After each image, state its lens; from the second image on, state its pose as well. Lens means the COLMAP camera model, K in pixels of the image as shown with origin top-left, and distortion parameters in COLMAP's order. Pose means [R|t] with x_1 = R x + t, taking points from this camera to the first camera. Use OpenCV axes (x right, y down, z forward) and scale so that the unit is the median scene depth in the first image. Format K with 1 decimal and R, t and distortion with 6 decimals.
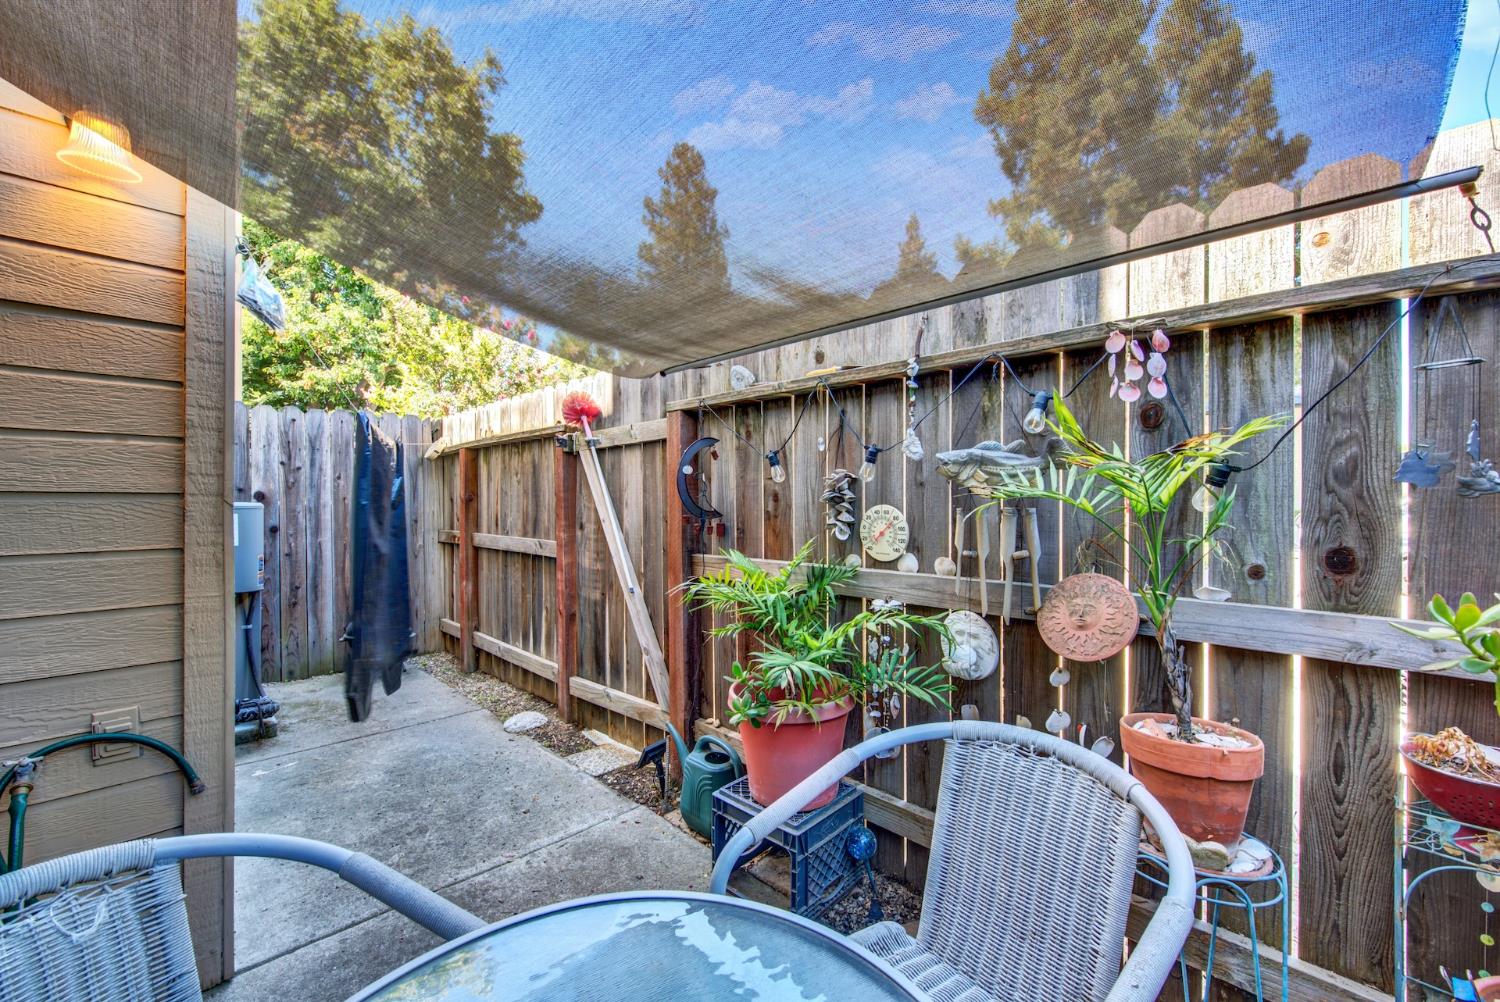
lens RADIAL K [[590.0, 0, 784.4], [0, 590.0, 503.2], [0, 0, 1]] dist [-0.000679, -0.000405]
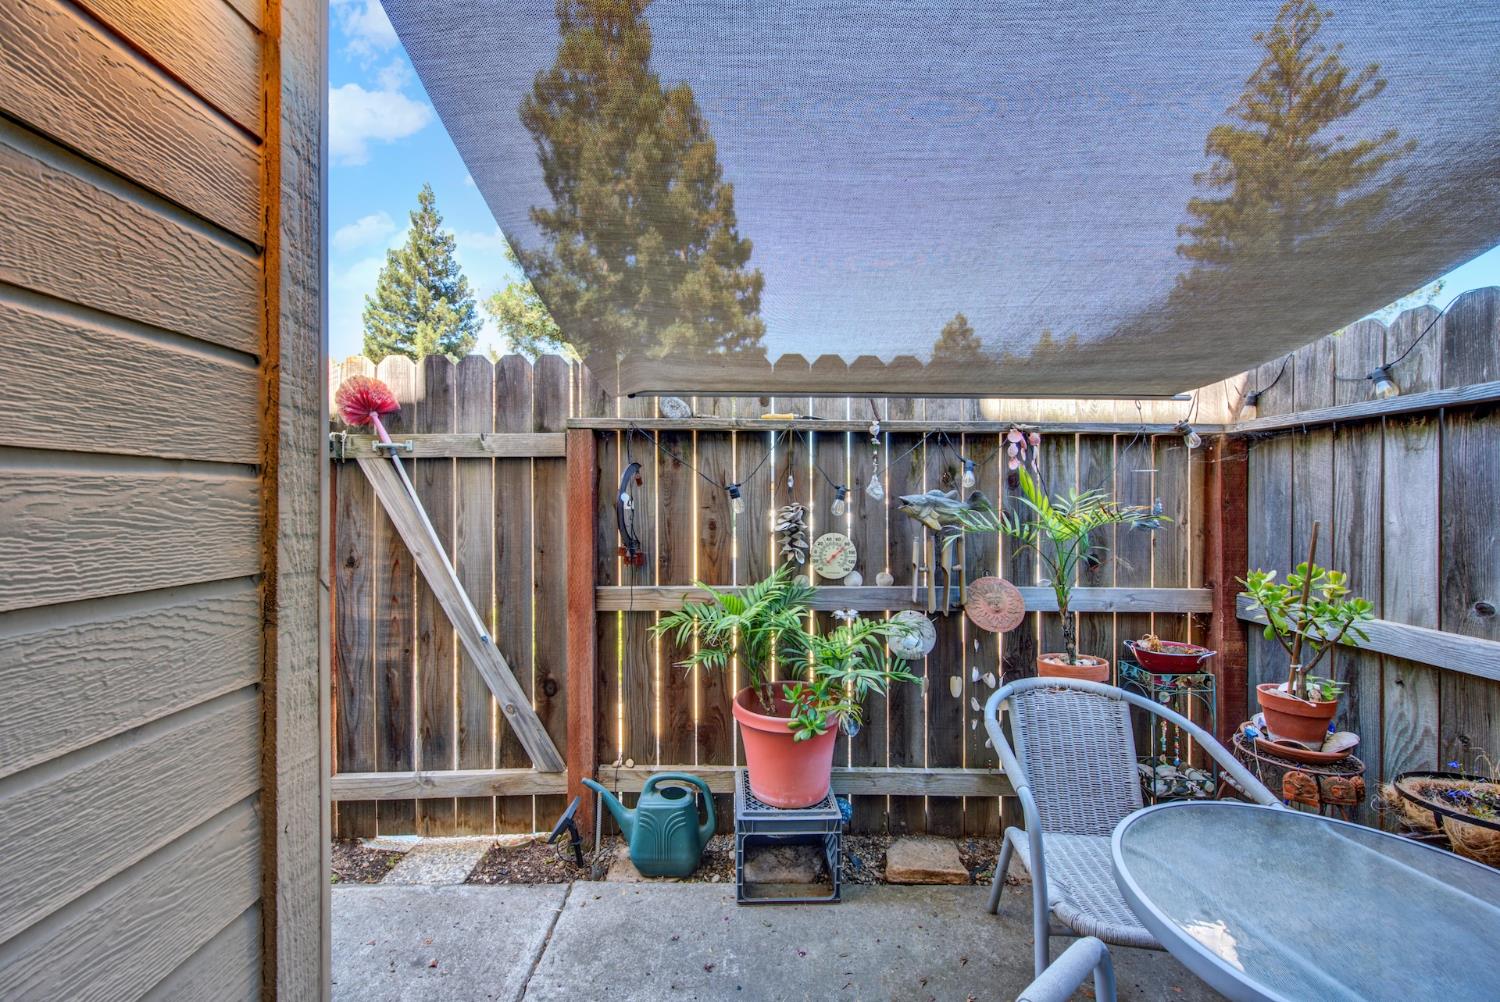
lens RADIAL K [[576.1, 0, 748.4], [0, 576.1, 504.3], [0, 0, 1]] dist [0.000752, -0.000045]
pose [[0.719954, 0.001072, 0.694021, -0.784634], [-0.004714, 0.999983, 0.003346, -0.060100], [-0.694005, -0.005681, 0.719947, 0.255170]]
